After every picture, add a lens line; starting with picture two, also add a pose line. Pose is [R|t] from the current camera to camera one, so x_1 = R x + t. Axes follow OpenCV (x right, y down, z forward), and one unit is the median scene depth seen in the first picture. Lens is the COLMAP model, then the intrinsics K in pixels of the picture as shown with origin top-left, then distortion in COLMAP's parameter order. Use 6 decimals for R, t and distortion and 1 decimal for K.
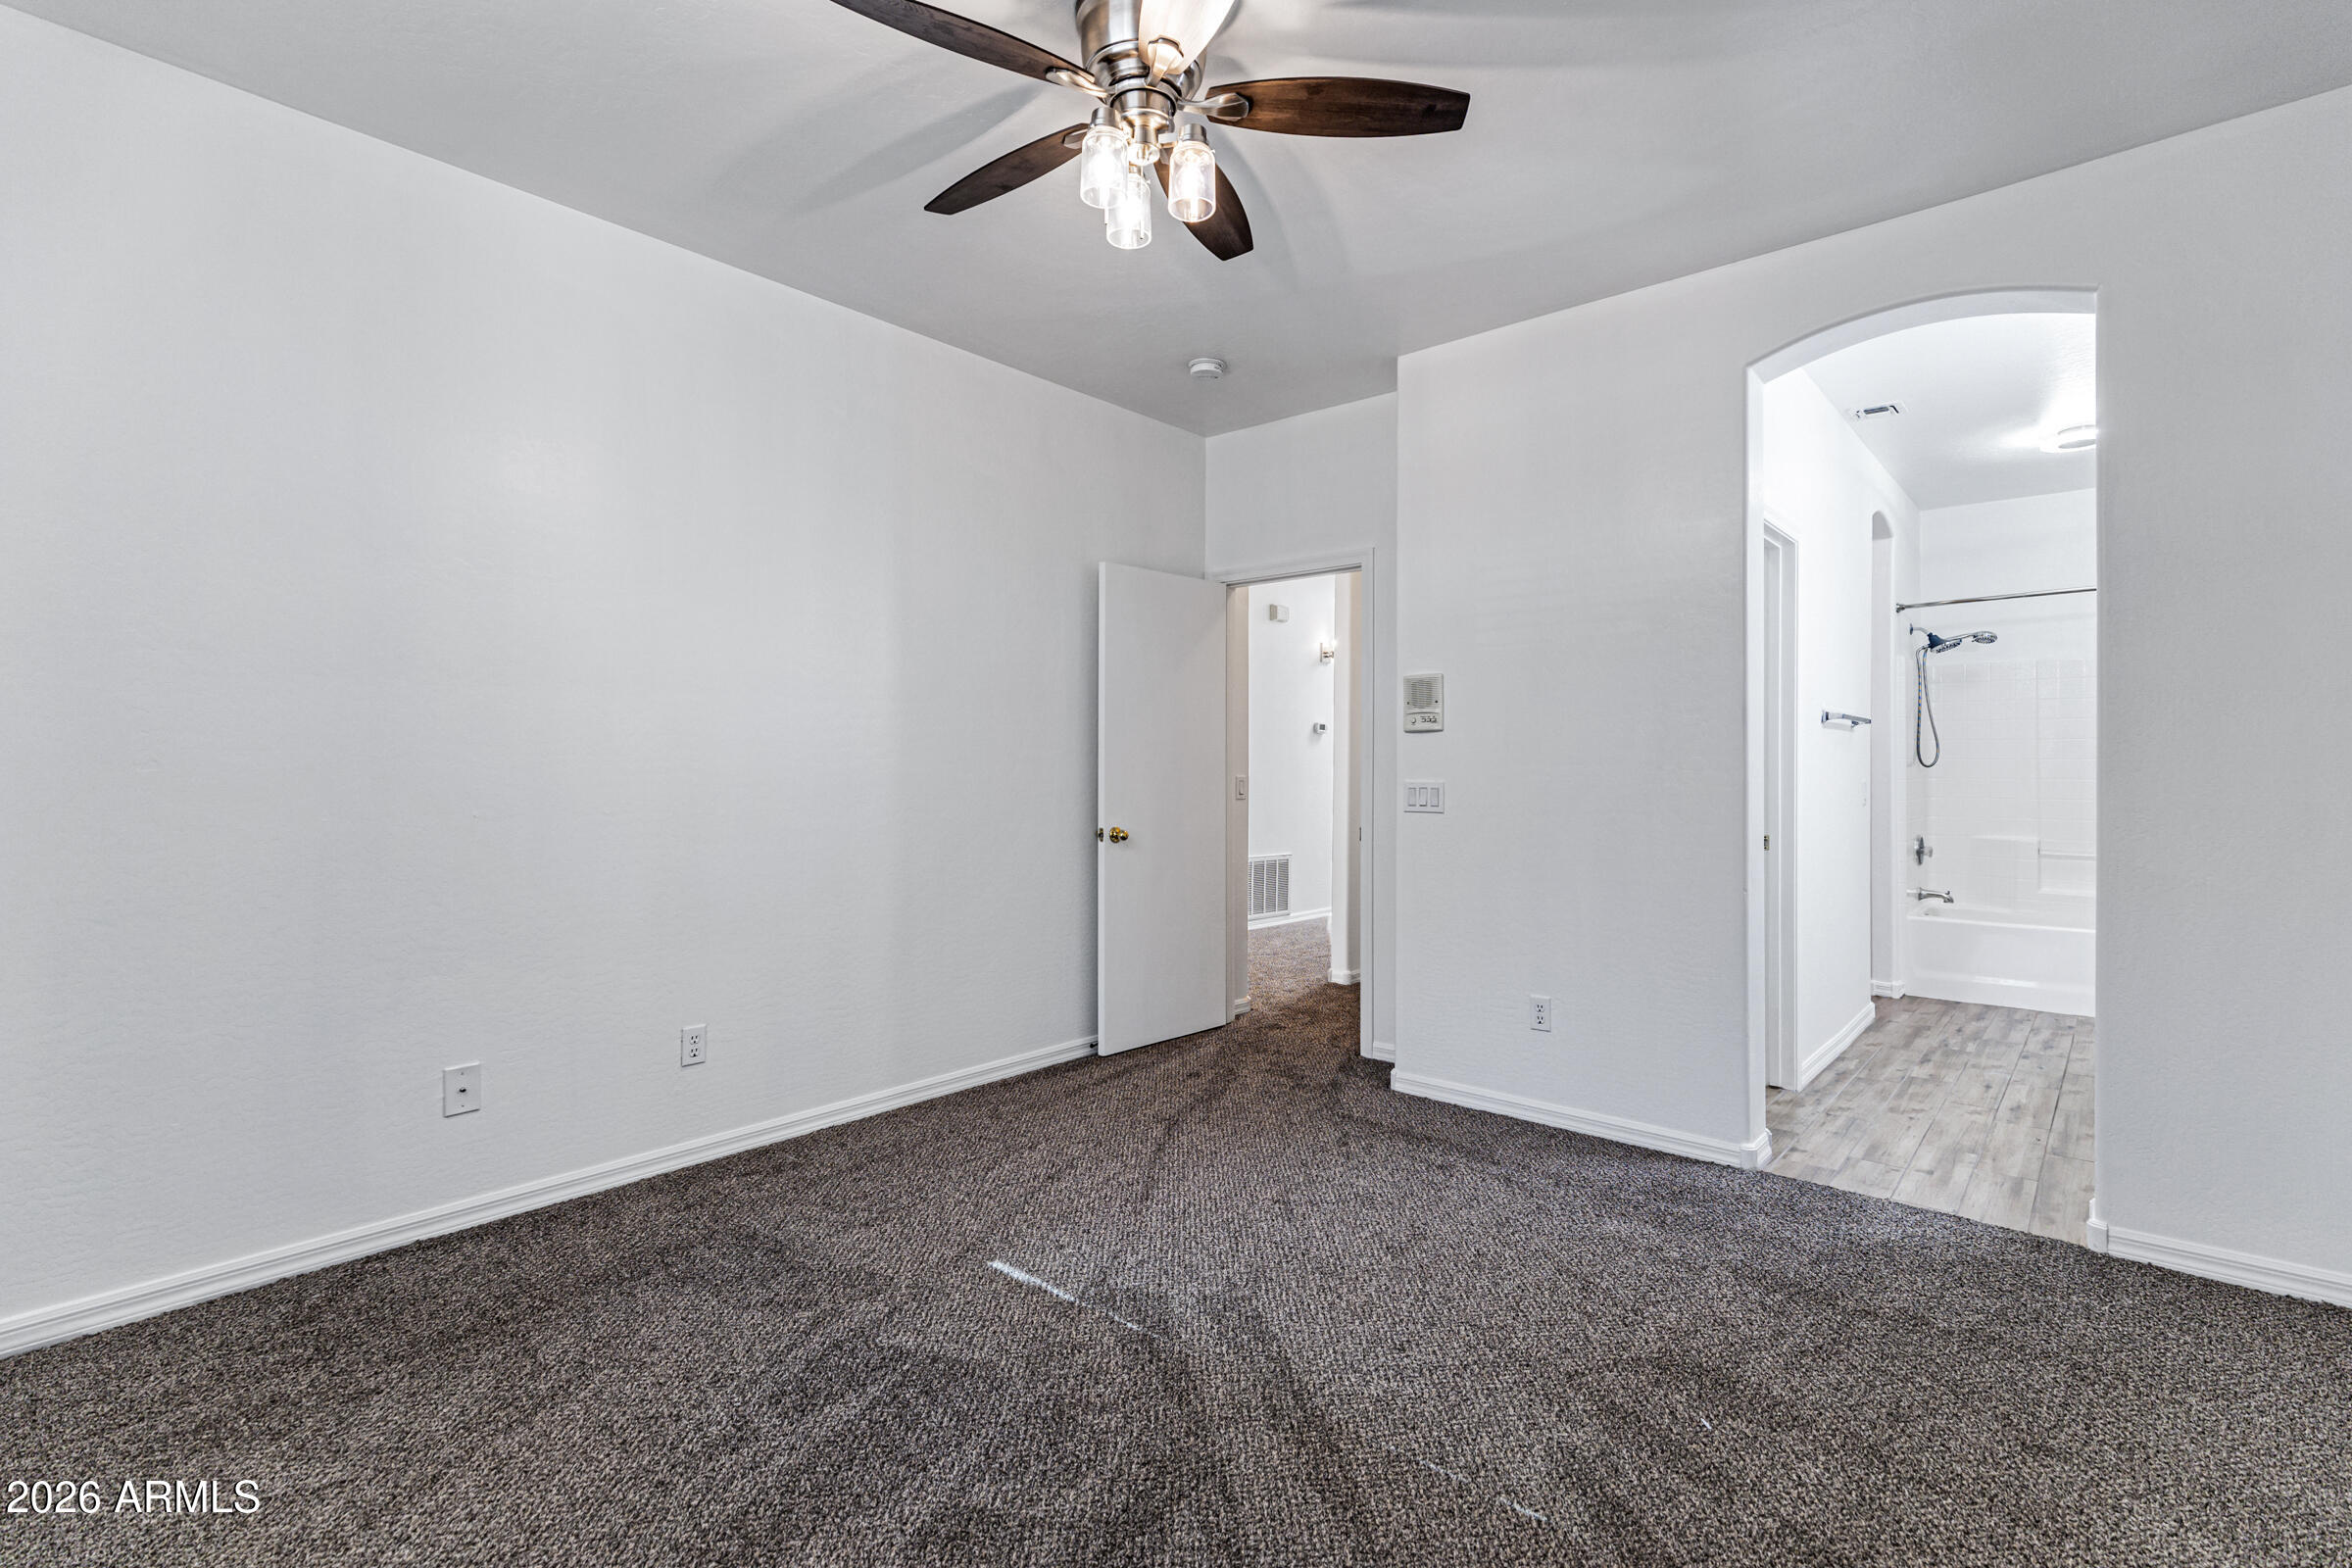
lens RADIAL K [[1086.8, 0, 1176.0], [0, 1086.8, 784.0], [0, 0, 1]] dist [-0.000467, -0.000428]
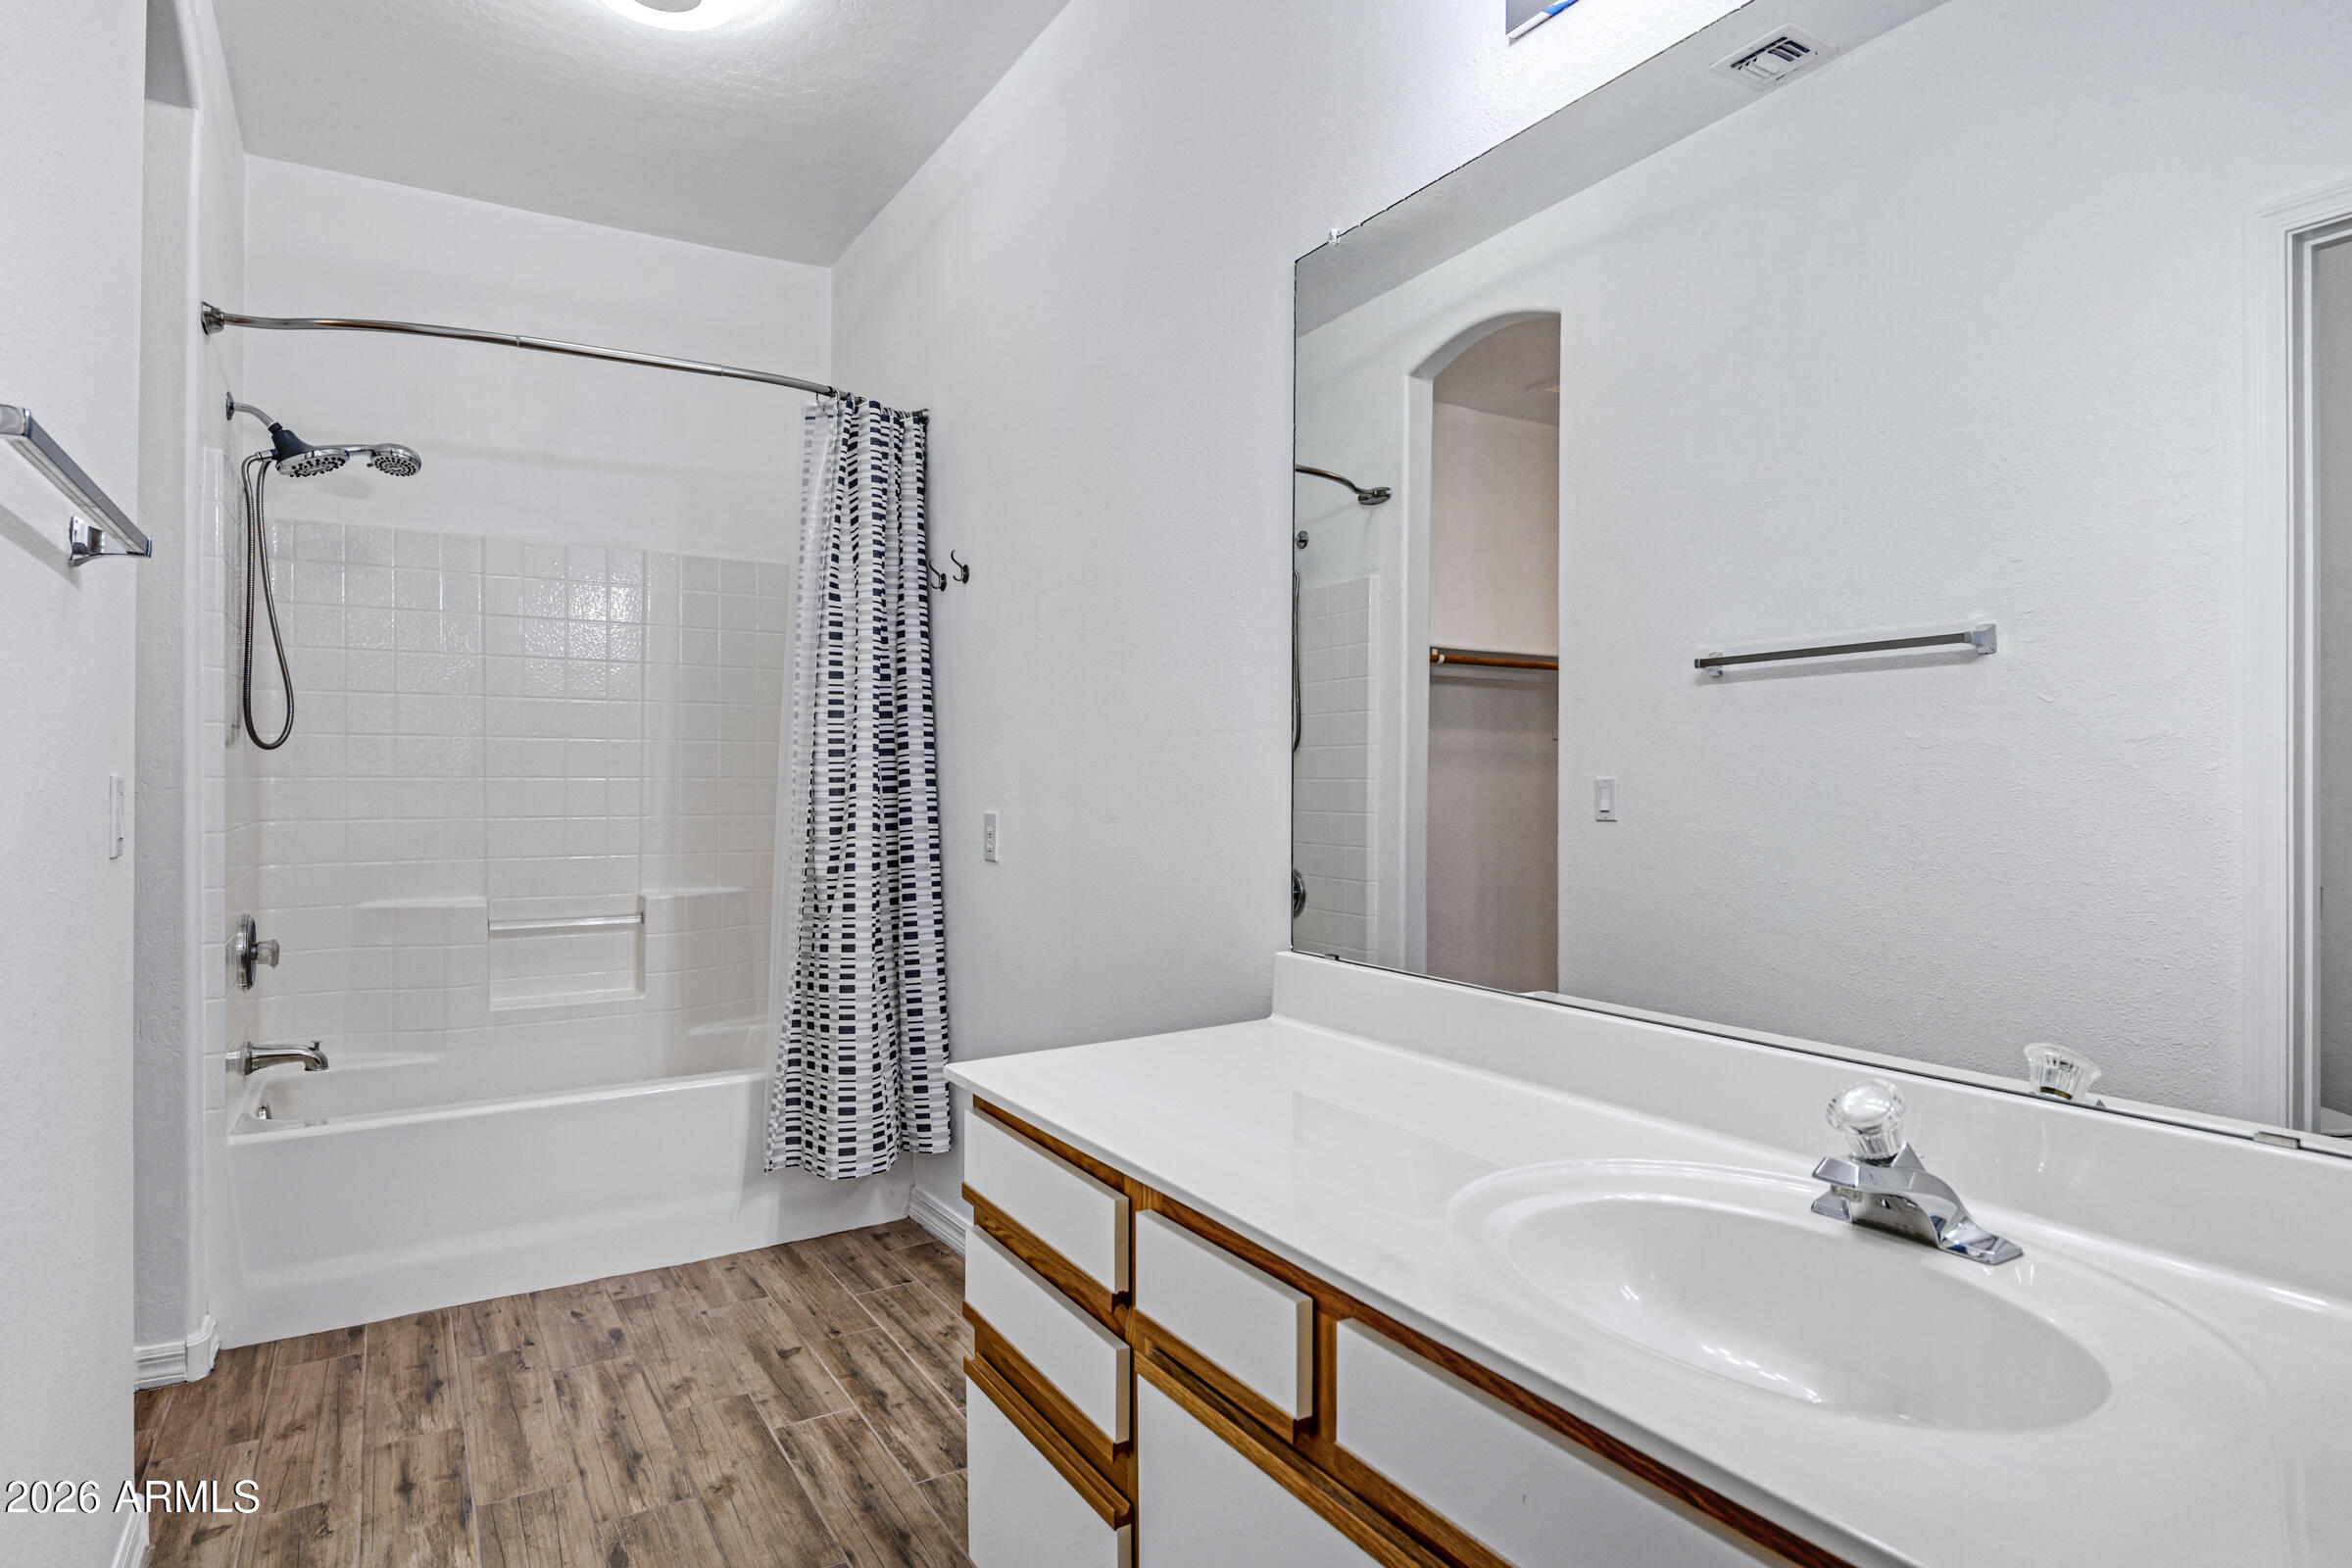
lens RADIAL K [[1275.5, 0, 1176.0], [0, 1275.5, 784.0], [0, 0, 1]] dist [-0.021602, -0.000877]
pose [[0.283453, 0.001442, 0.958985, 0.334494], [-0.001806, 0.999998, -0.000970, -0.002069], [-0.958984, -0.001457, 0.283455, 0.539119]]
